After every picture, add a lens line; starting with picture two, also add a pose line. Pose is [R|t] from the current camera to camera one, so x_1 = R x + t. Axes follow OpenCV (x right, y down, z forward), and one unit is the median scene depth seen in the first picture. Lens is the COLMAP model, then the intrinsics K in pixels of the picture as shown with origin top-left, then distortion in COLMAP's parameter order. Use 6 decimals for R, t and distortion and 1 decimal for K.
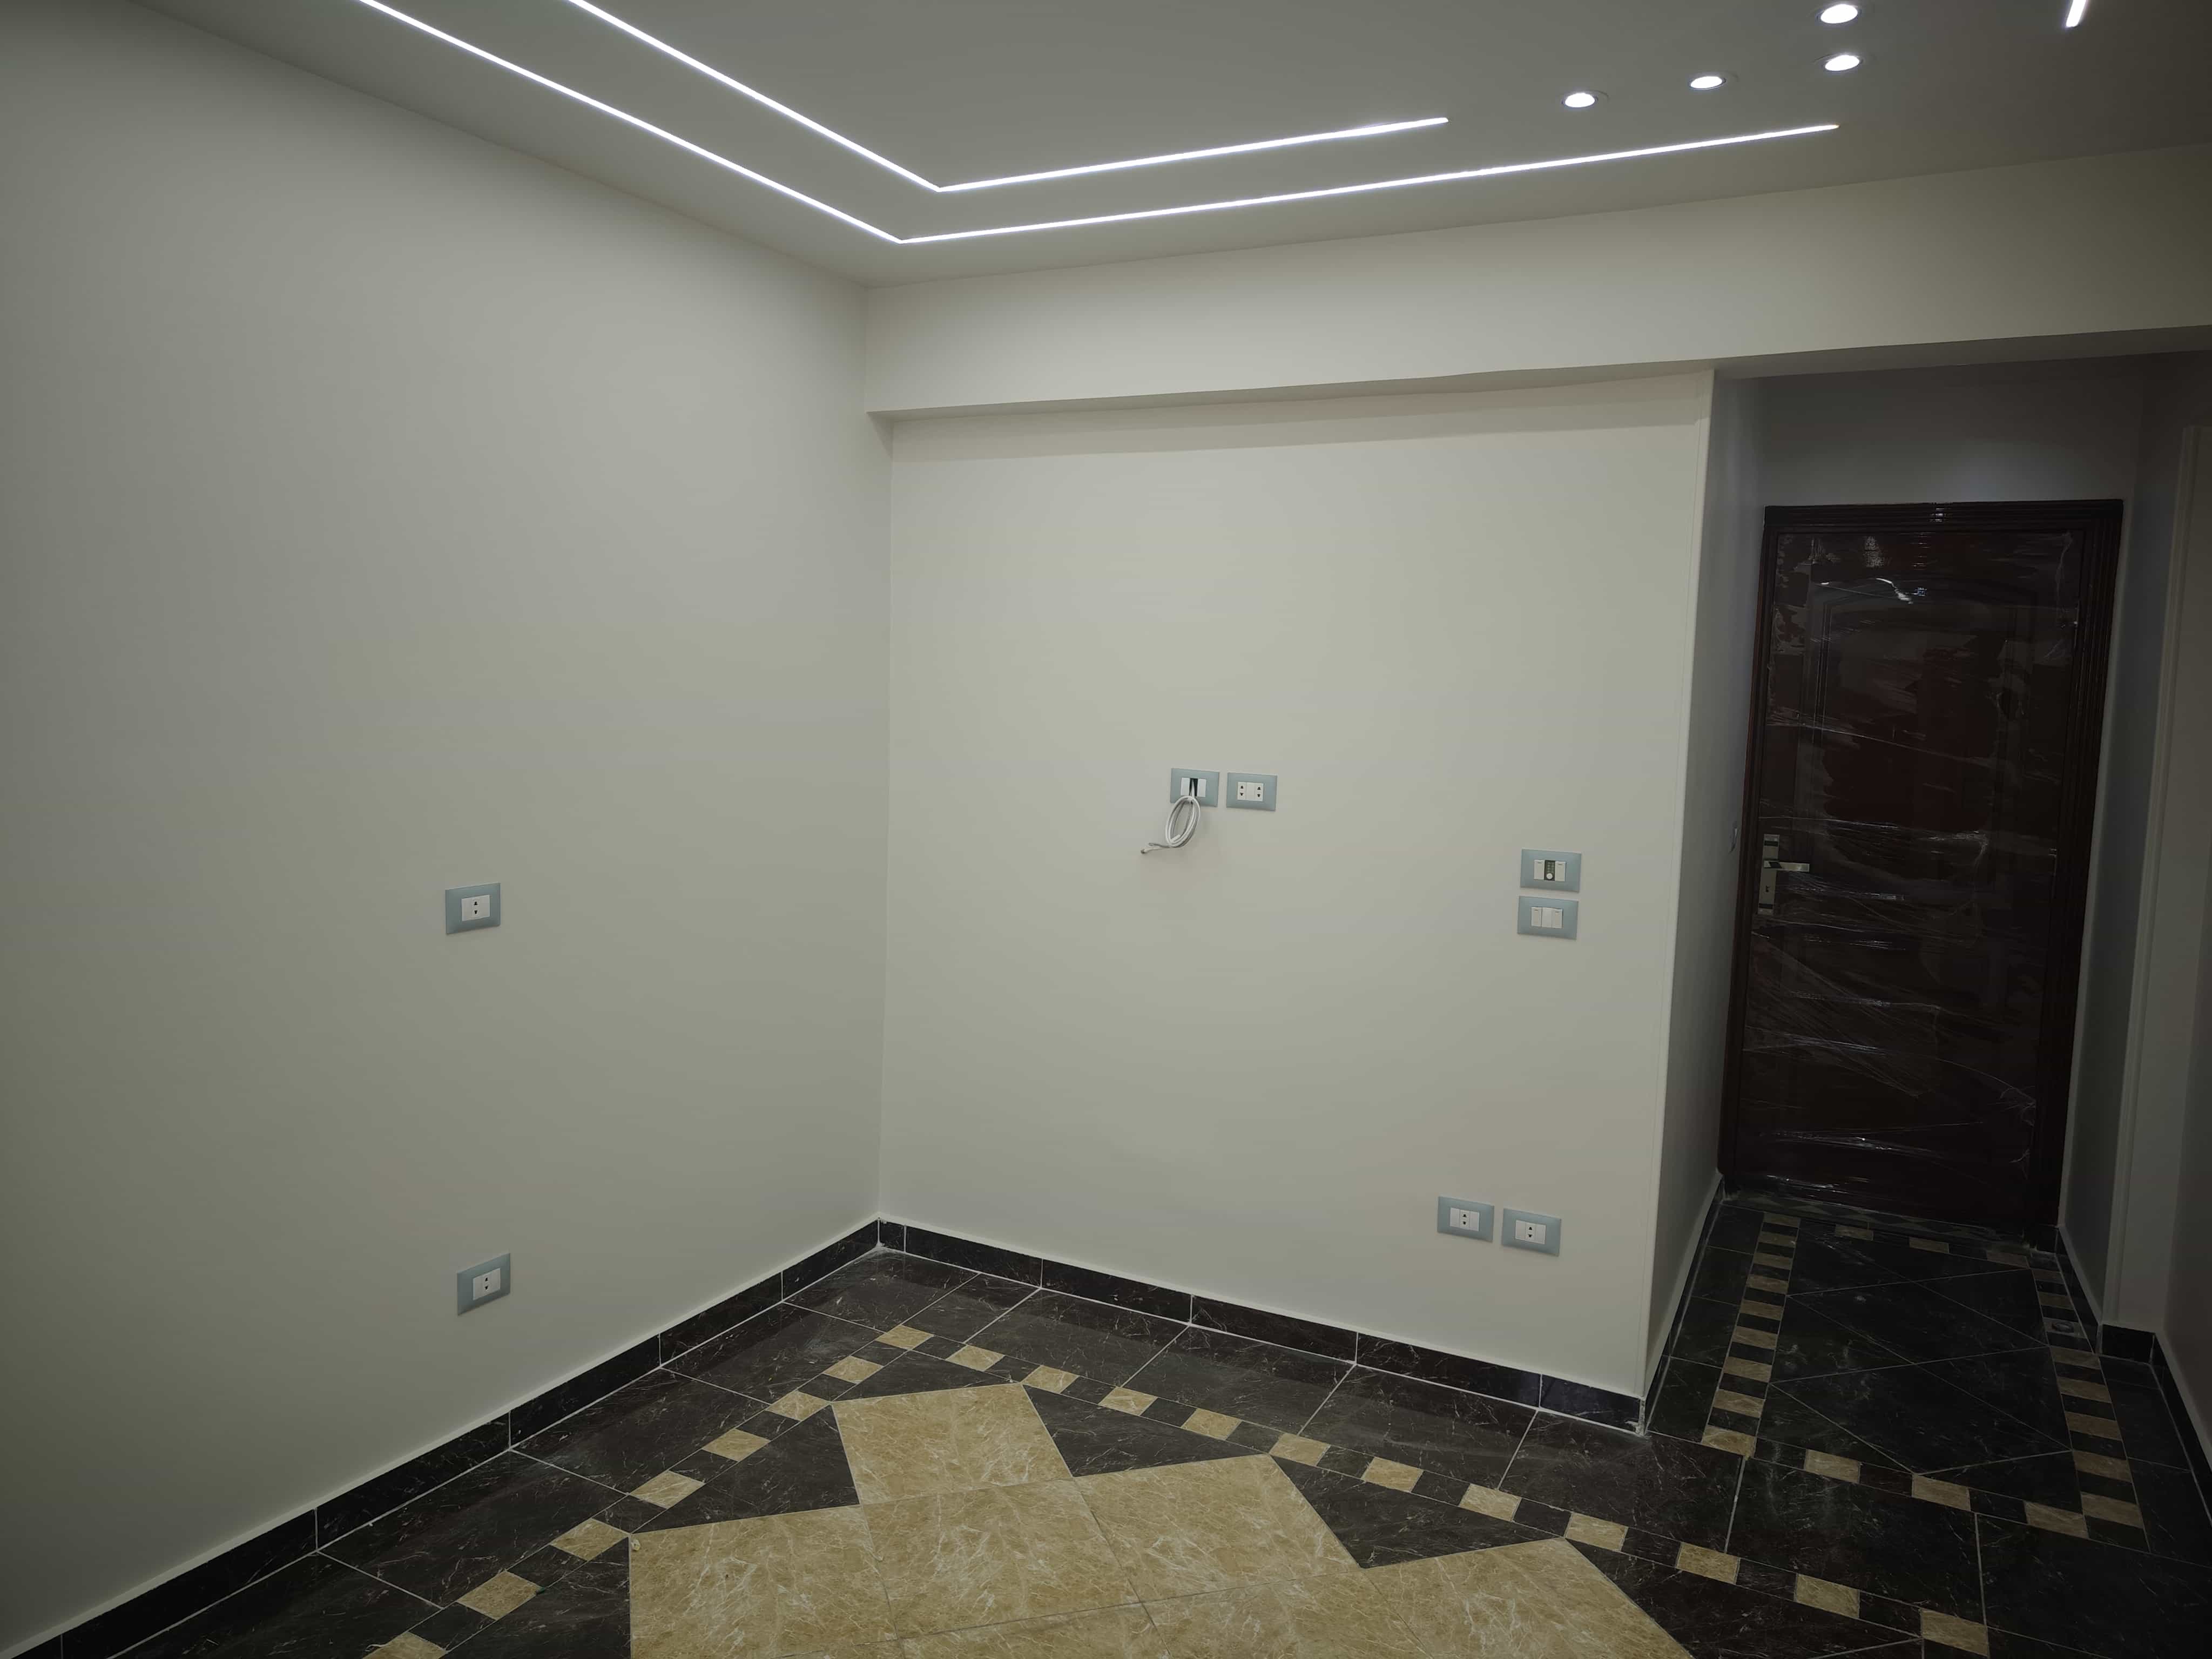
lens RADIAL K [[1532.6, 0, 1084.2], [0, 1532.6, 812.6], [0, 0, 1]] dist [0.021885, -0.013205]
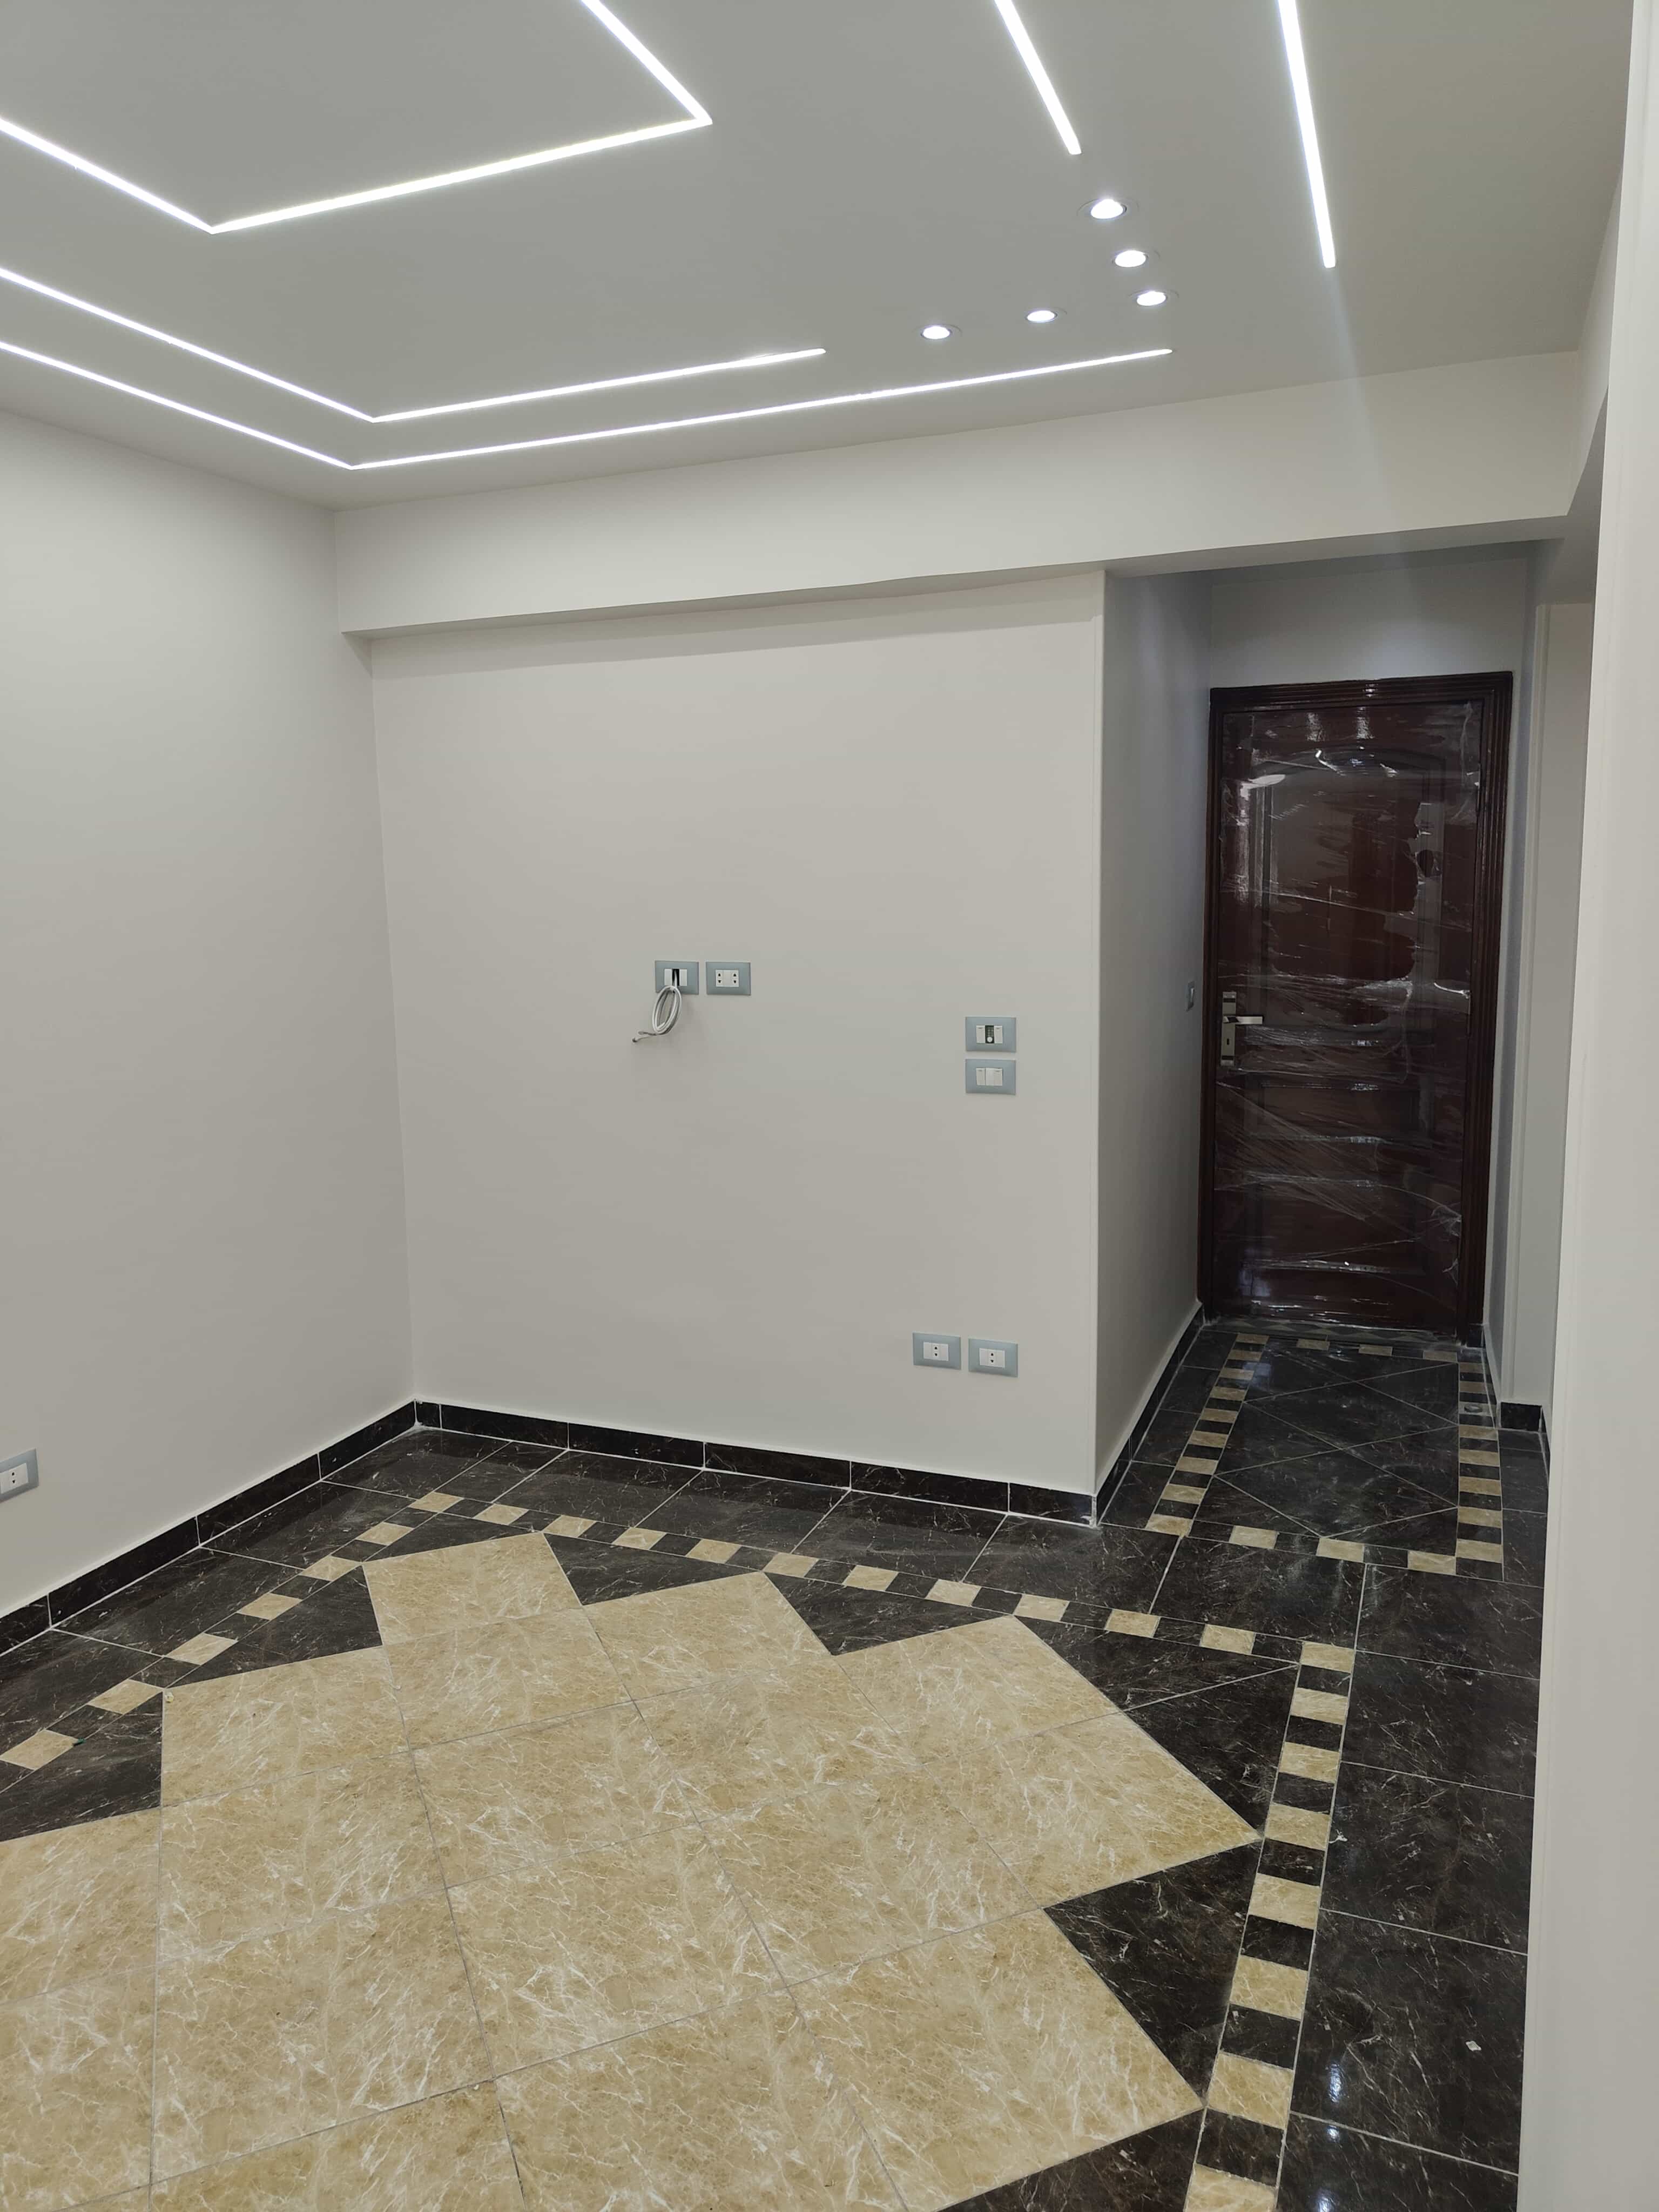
lens RADIAL K [[1532.6, 0, 818.8], [0, 1532.6, 1082.0], [0, 0, 1]] dist [0.021885, -0.013205]
pose [[0.994514, -0.060139, 0.085591, 0.085363], [0.056083, 0.997222, 0.049023, 0.012427], [-0.088301, -0.043954, 0.995124, -0.090991]]
